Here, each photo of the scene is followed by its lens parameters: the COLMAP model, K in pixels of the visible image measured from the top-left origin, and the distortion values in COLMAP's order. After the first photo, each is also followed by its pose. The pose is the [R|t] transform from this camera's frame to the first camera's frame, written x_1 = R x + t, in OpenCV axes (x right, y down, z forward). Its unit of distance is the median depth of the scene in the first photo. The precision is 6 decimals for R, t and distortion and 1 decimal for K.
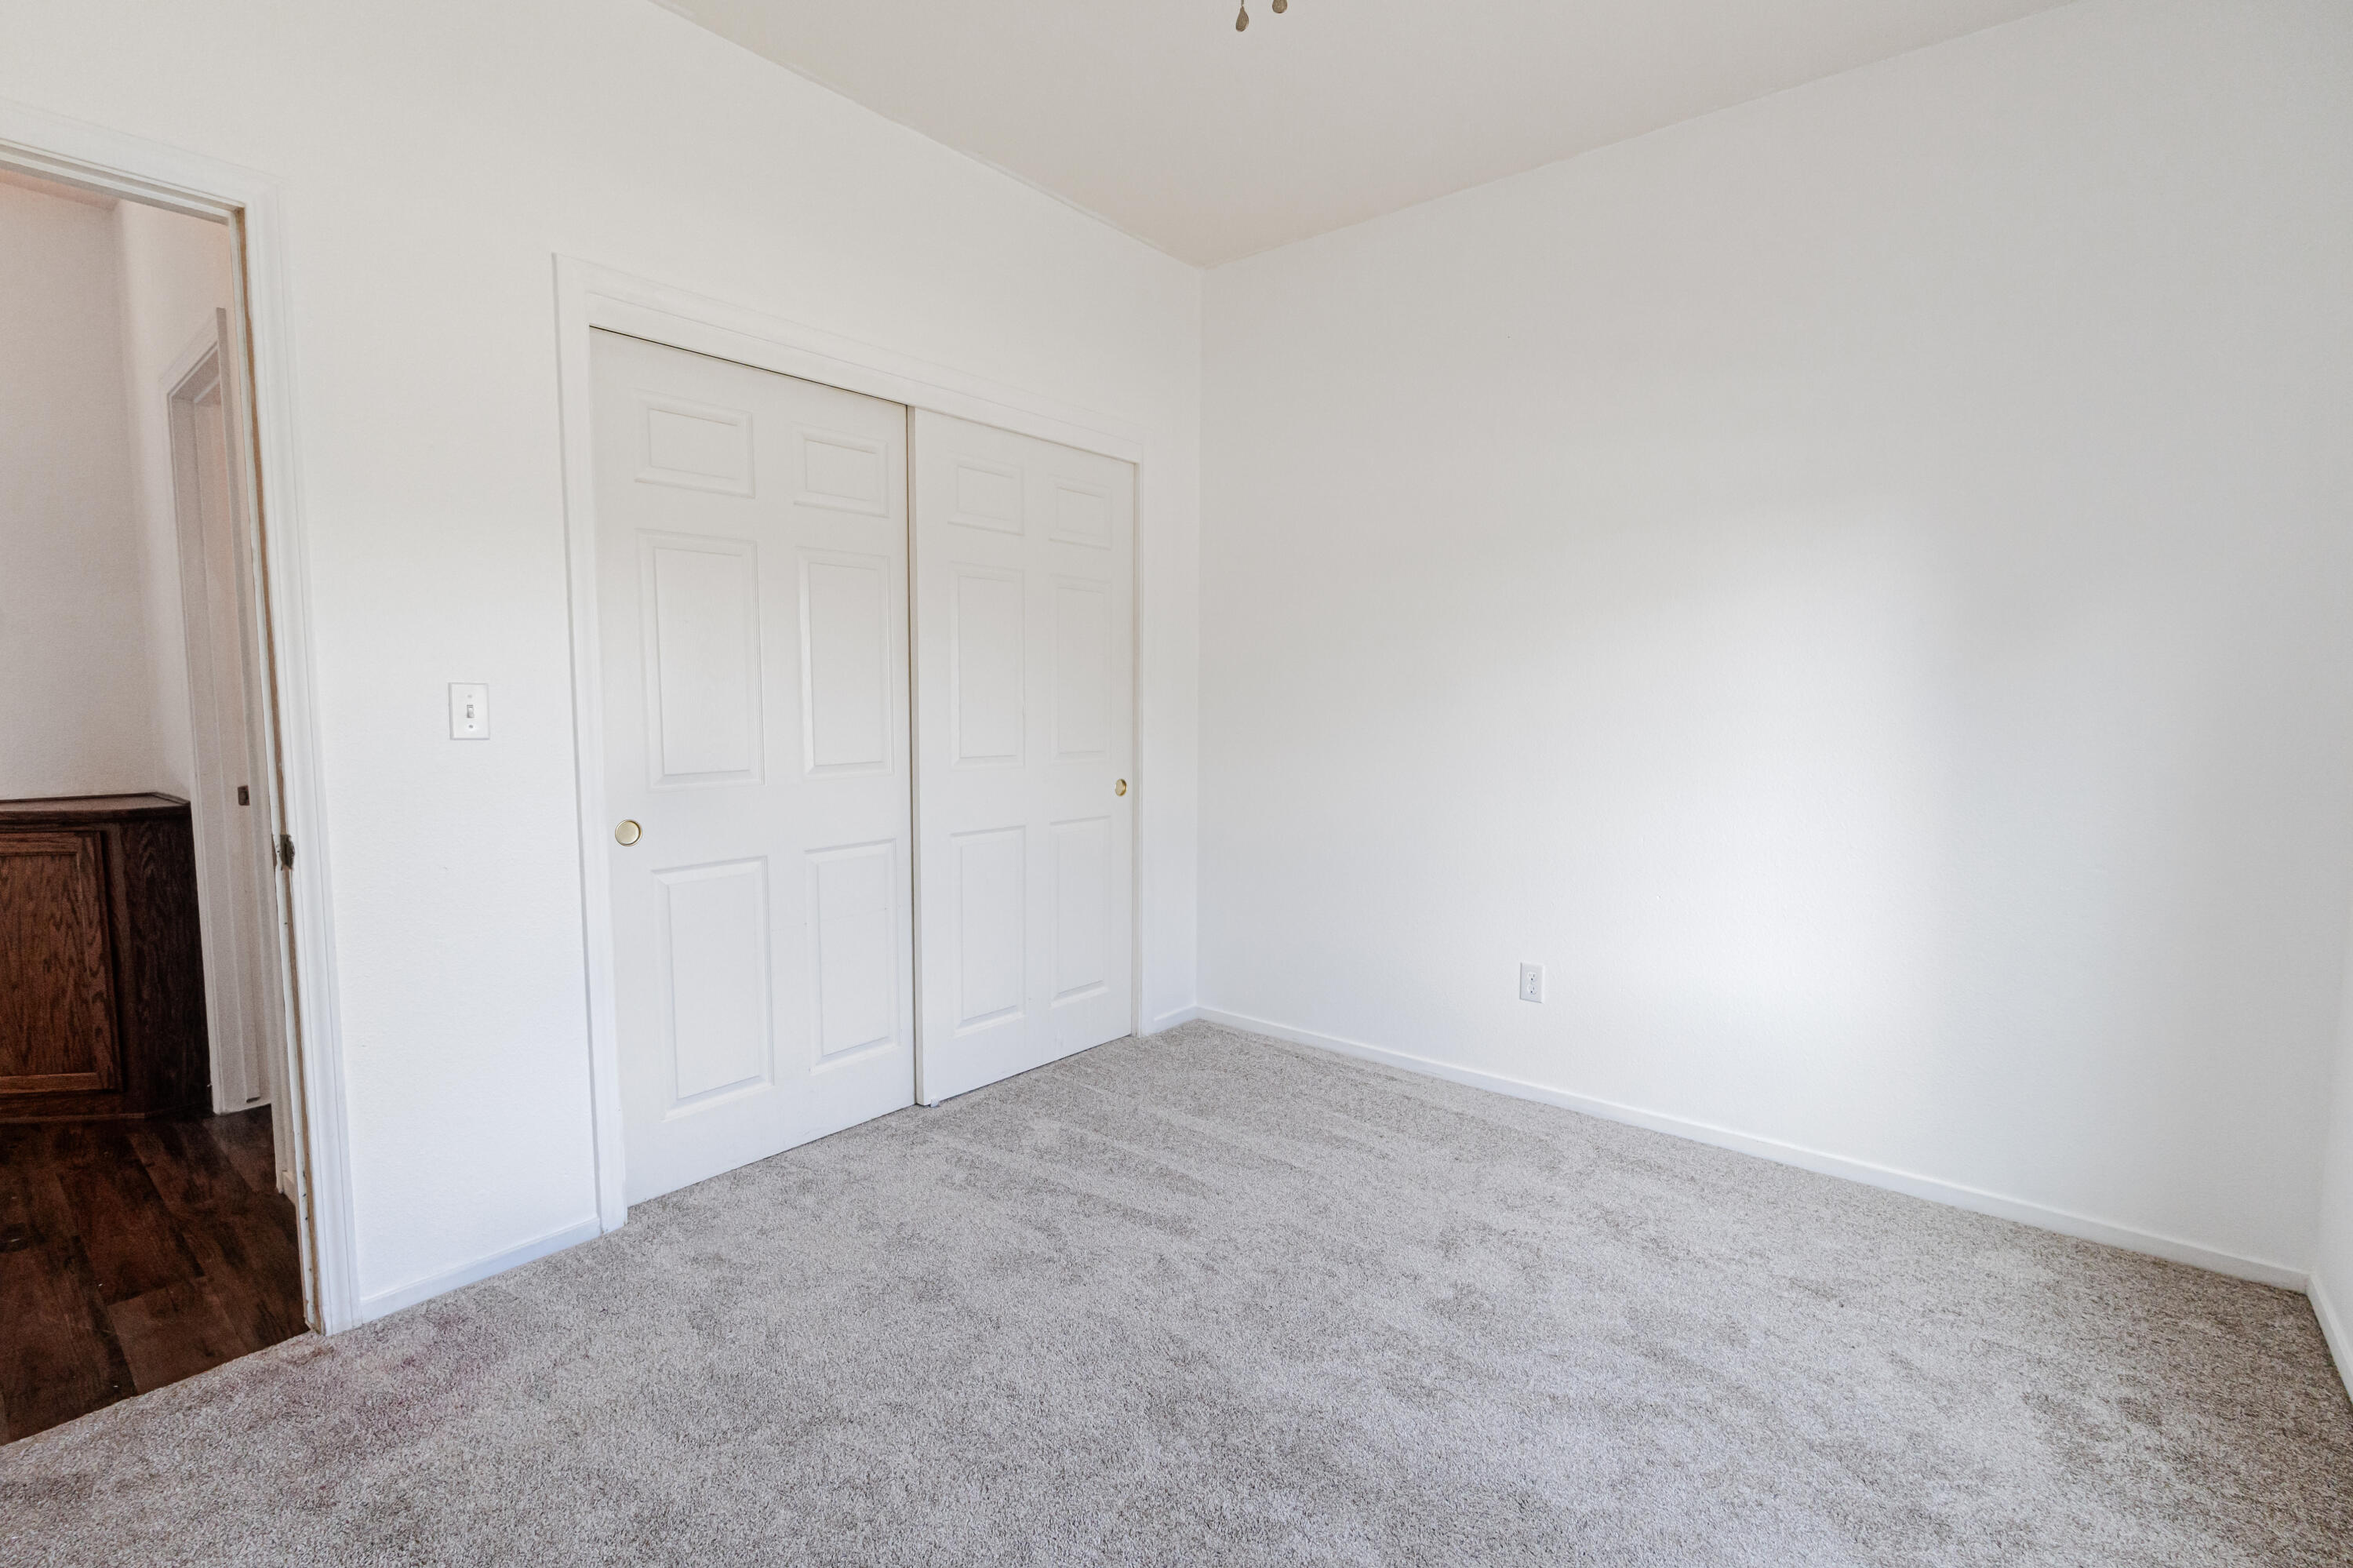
lens RADIAL K [[1099.5, 0, 1165.2], [0, 1099.5, 784.4], [0, 0, 1]] dist [-0.002164, -0.000672]
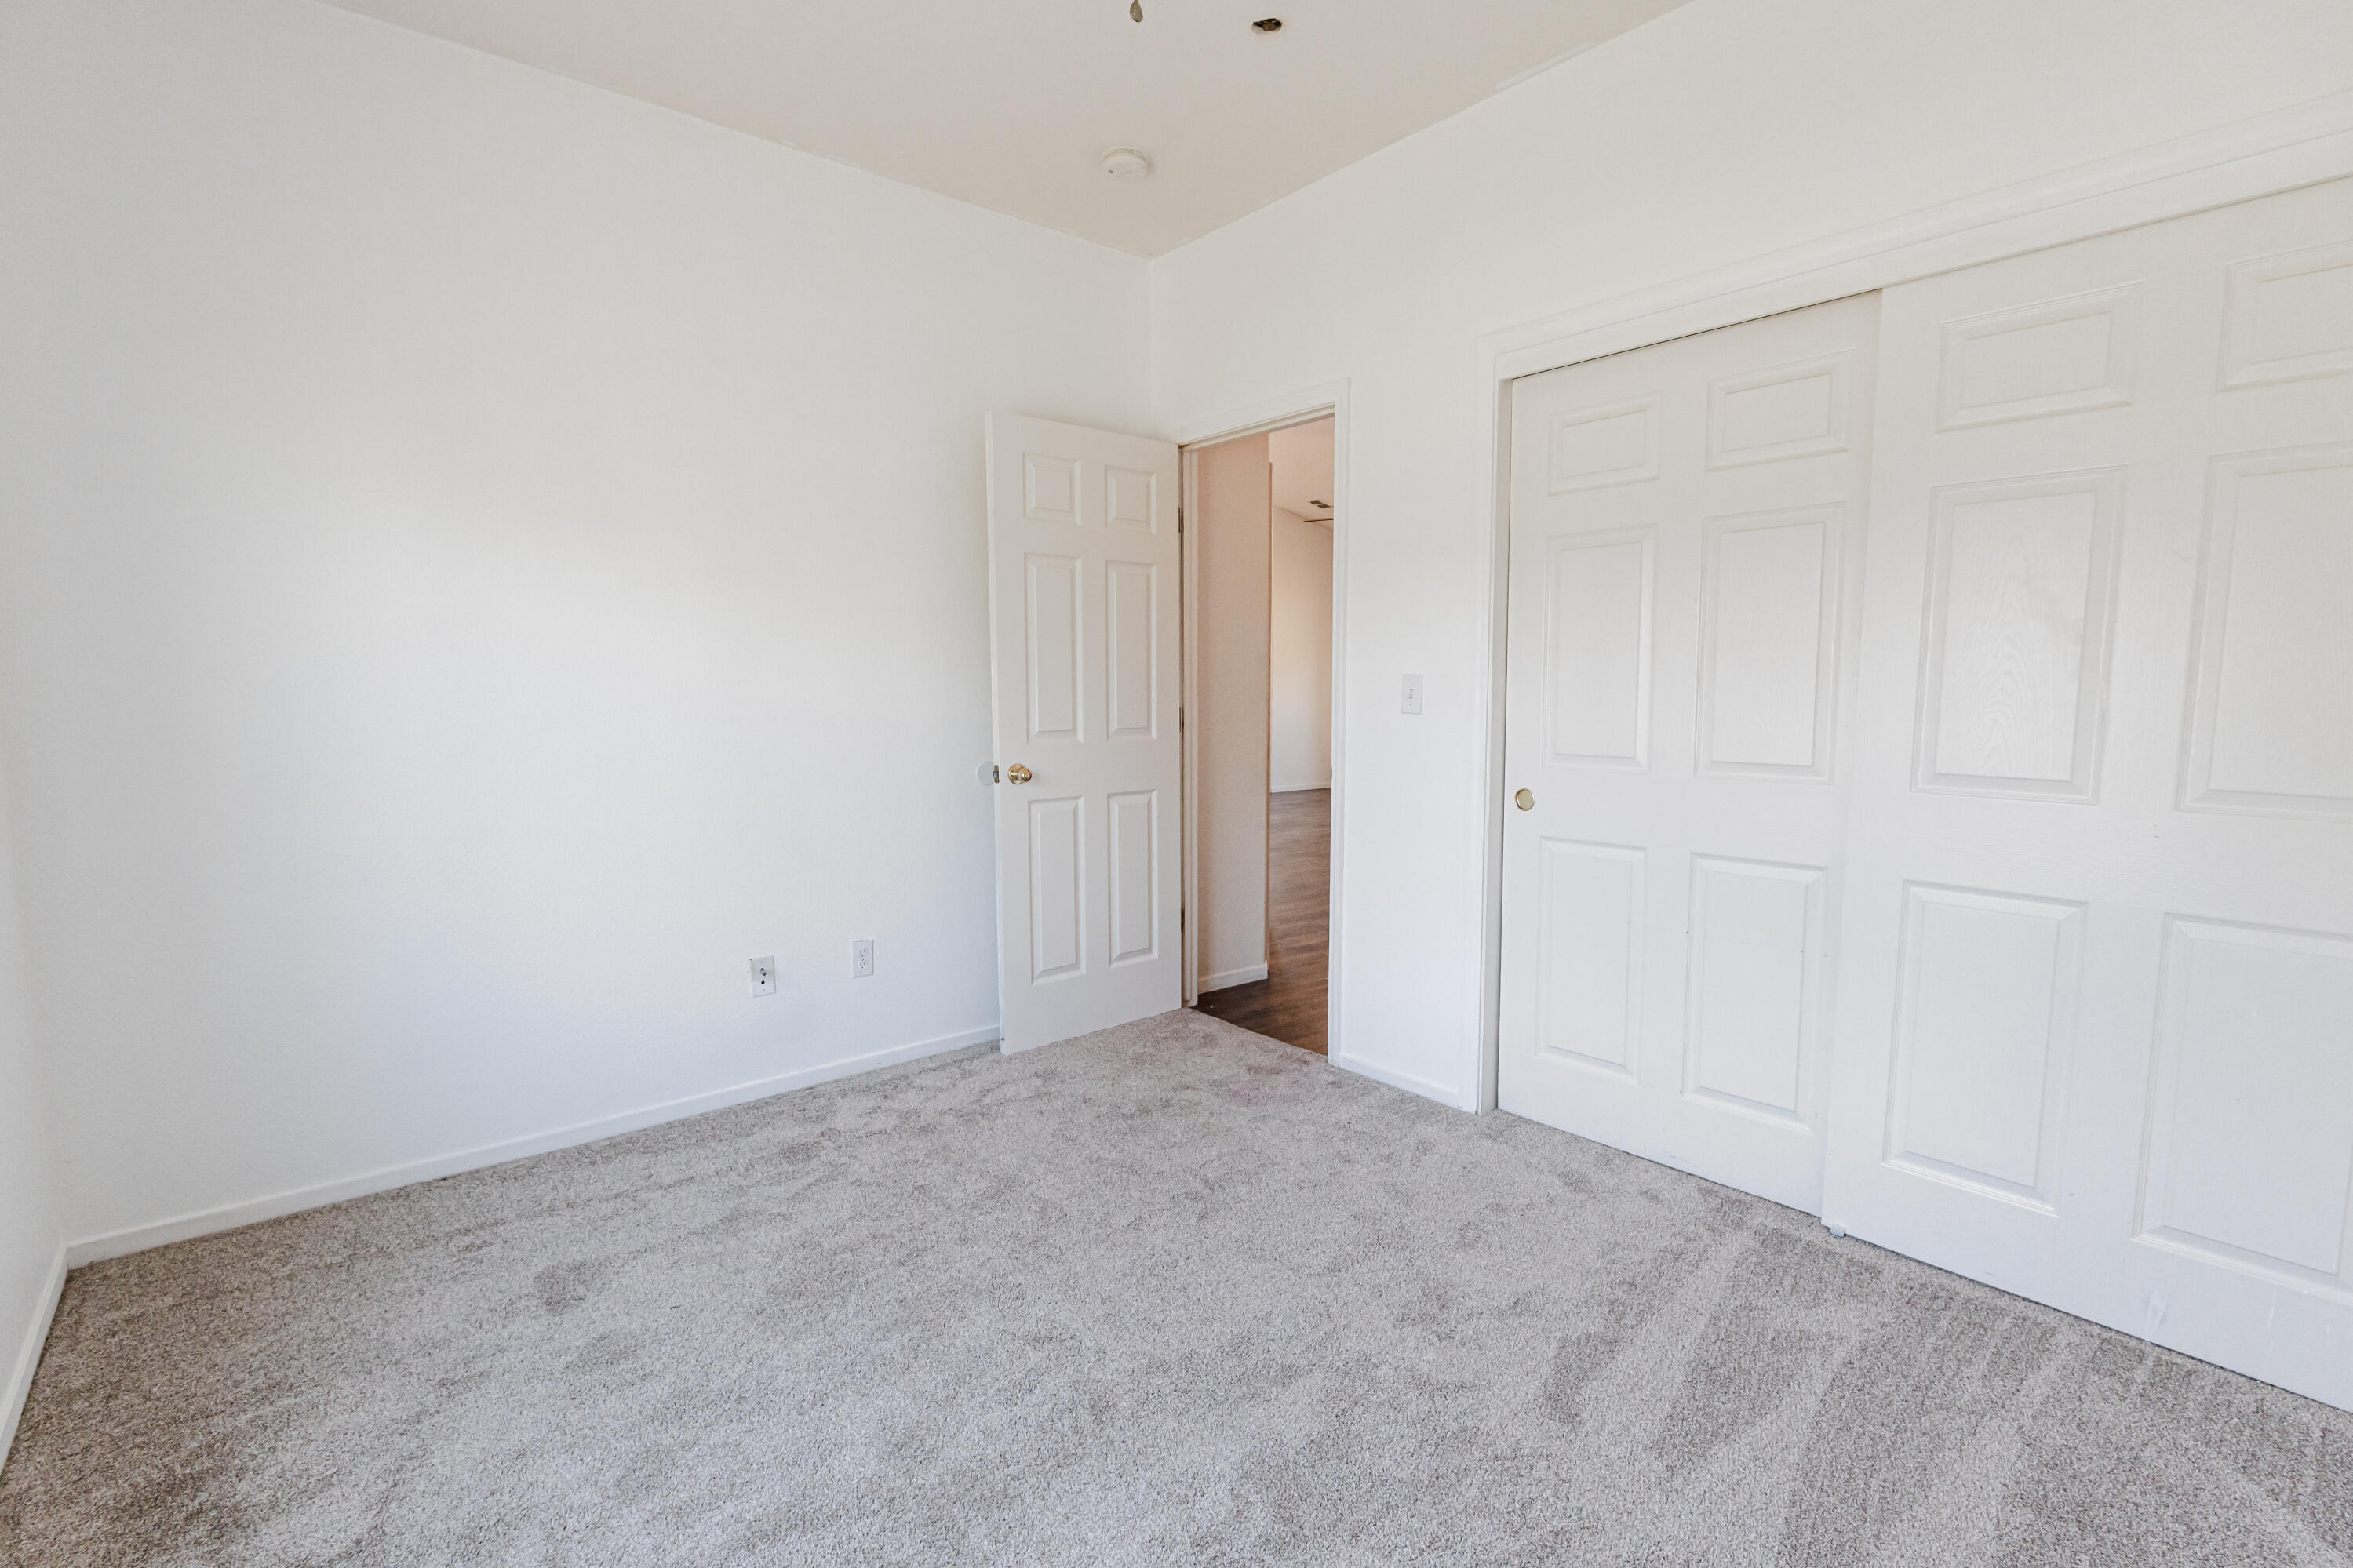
lens RADIAL K [[1099.3, 0, 1165.2], [0, 1099.3, 784.4], [0, 0, 1]] dist [-0.002164, -0.000672]
pose [[-0.204995, 0.092513, -0.974381, 0.690957], [-0.072110, 0.991390, 0.109299, -0.069840], [0.976103, 0.092668, -0.196559, 0.799186]]
